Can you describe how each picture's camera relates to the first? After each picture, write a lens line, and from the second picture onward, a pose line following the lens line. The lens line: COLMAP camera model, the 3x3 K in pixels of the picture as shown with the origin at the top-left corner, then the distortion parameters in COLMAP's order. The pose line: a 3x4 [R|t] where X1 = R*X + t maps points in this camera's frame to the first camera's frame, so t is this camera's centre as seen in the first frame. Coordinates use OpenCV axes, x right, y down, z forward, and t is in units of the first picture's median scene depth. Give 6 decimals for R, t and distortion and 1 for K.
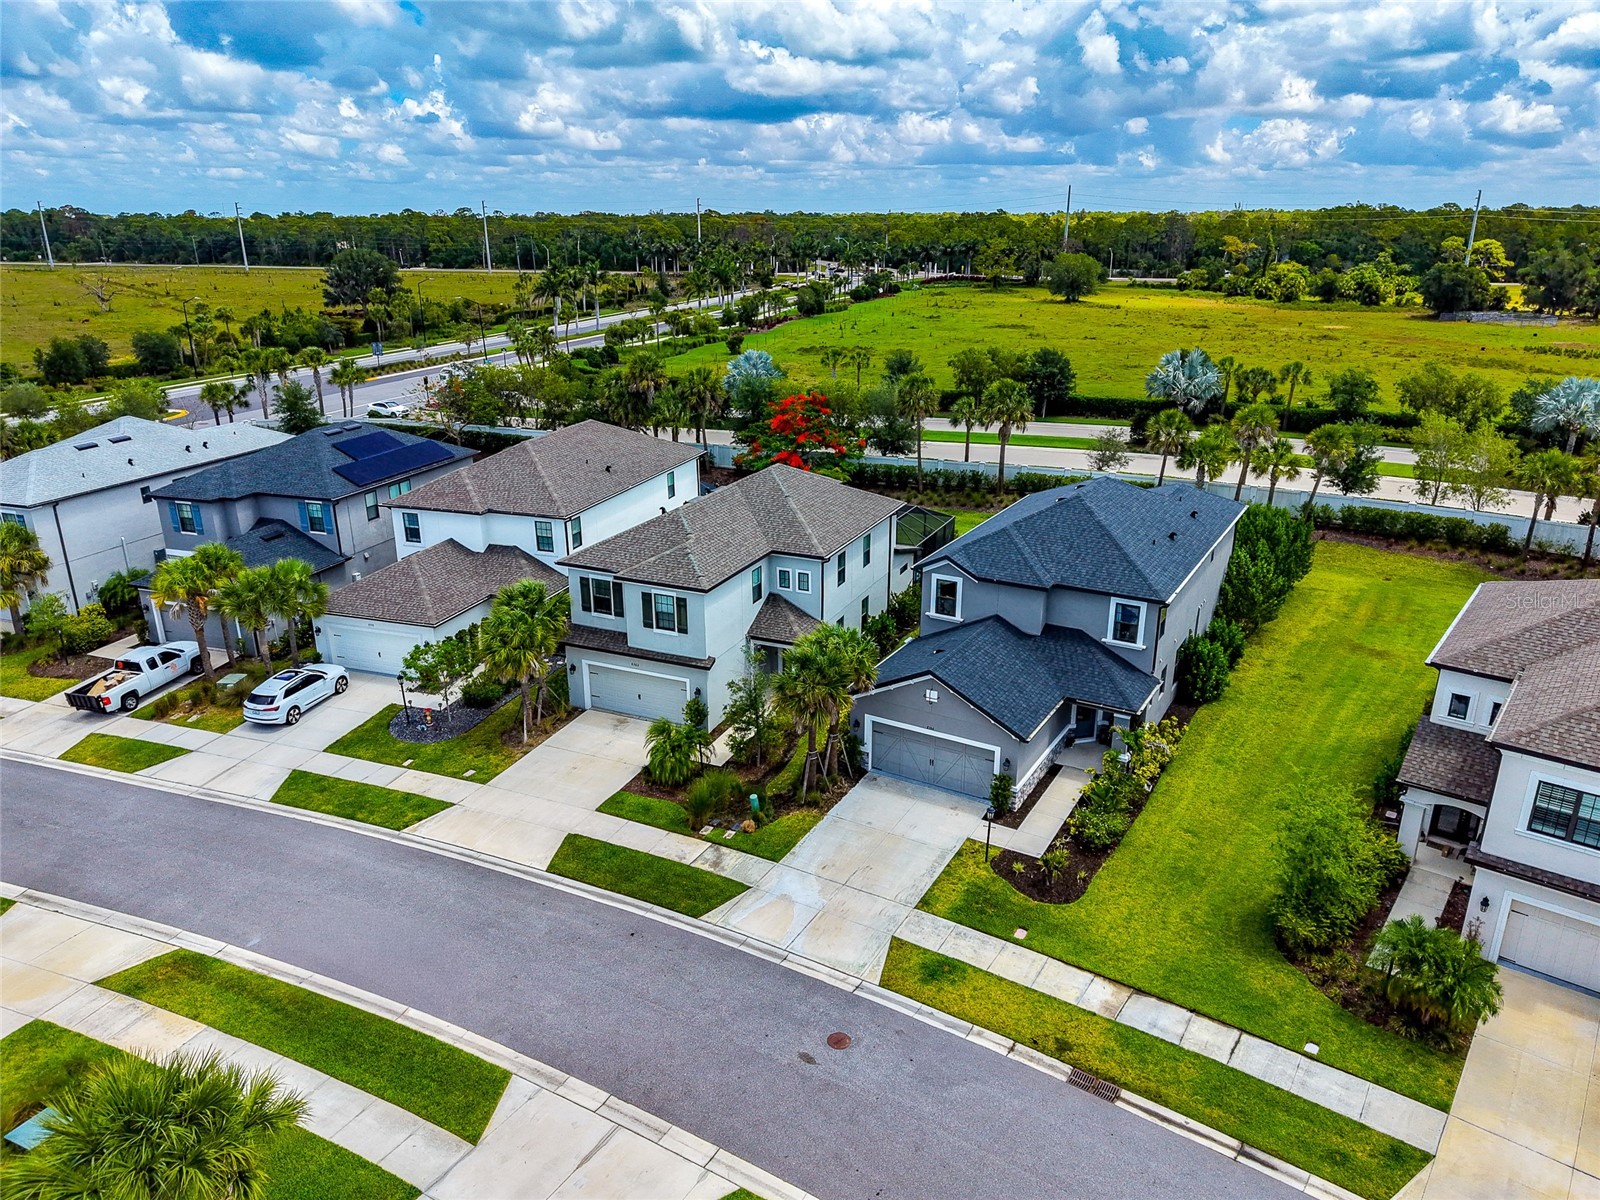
lens RADIAL K [[1083.3, 0, 783.6], [0, 1083.3, 576.8], [0, 0, 1]] dist [0.023253, -0.020237]
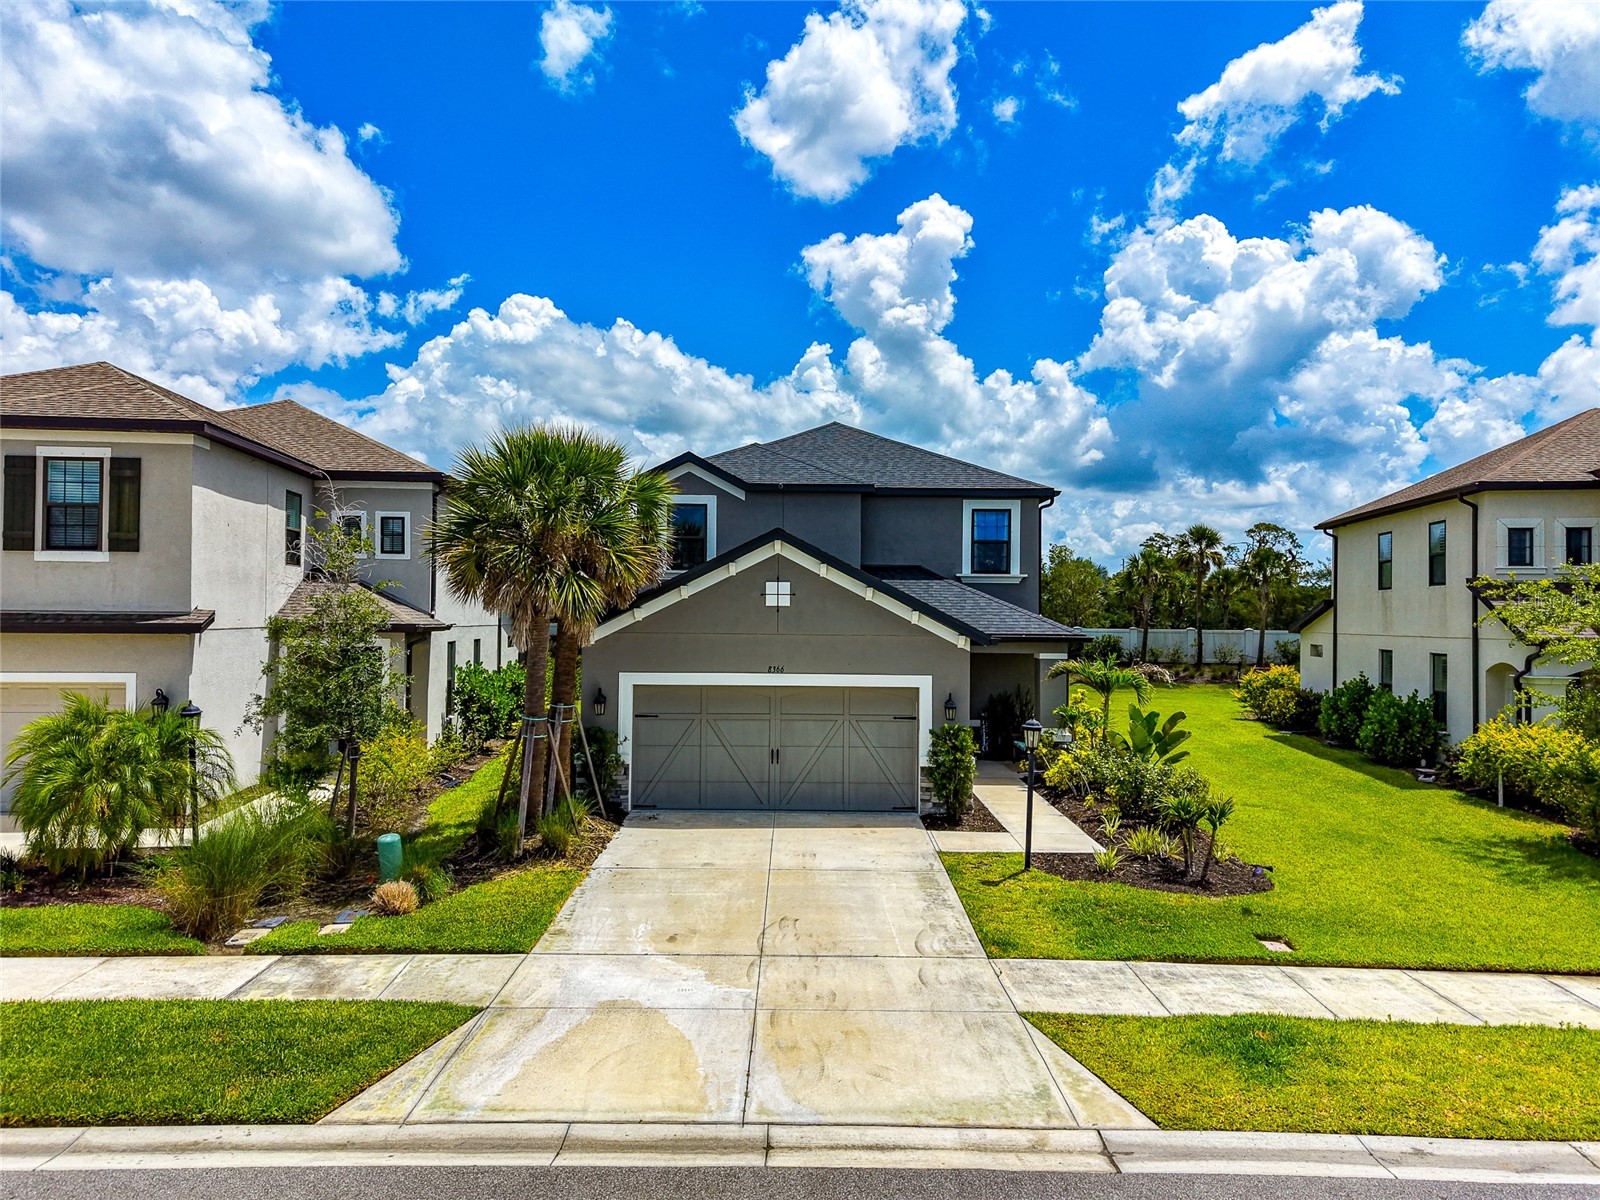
lens RADIAL K [[1083.3, 0, 778.1], [0, 1083.3, 613.4], [0, 0, 1]] dist [0.023253, -0.020237]
pose [[0.861965, 0.016932, 0.506684, -0.095316], [0.148392, 0.947243, -0.284098, 0.242640], [-0.484763, 0.320070, 0.813978, 0.600978]]
